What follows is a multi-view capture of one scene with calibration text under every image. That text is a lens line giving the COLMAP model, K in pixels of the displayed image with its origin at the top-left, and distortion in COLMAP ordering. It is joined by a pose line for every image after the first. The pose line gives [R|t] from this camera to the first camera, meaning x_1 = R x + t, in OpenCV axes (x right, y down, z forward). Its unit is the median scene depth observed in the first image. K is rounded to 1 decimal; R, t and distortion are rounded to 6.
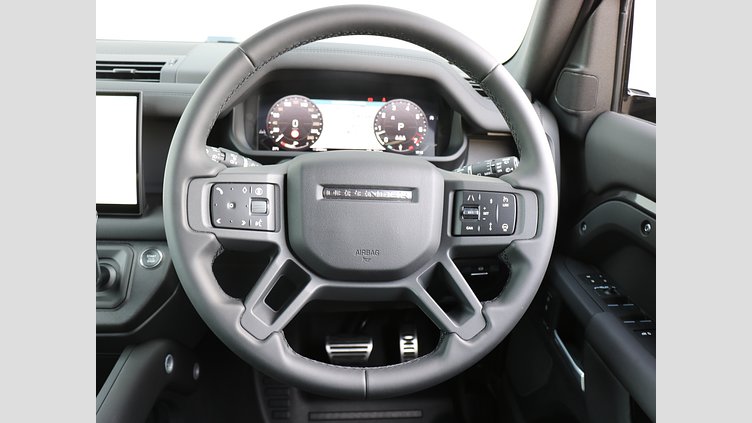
lens RADIAL K [[502.2, 0, 376.0], [0, 502.2, 211.5], [0, 0, 1]] dist [-0.153052, 0.004260]
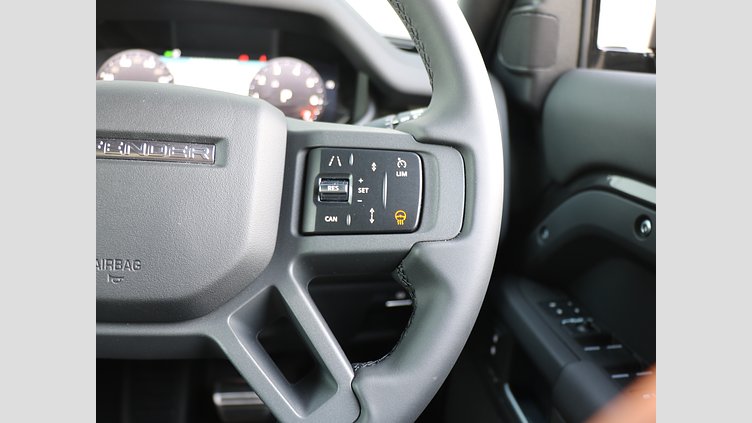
lens RADIAL K [[502.2, 0, 376.0], [0, 502.2, 211.5], [0, 0, 1]] dist [-0.153052, 0.004260]
pose [[0.995824, -0.003340, 0.091228, 0.180762], [0.007873, 0.998750, -0.049367, 0.049646], [-0.090949, 0.049880, 0.994606, 0.471870]]
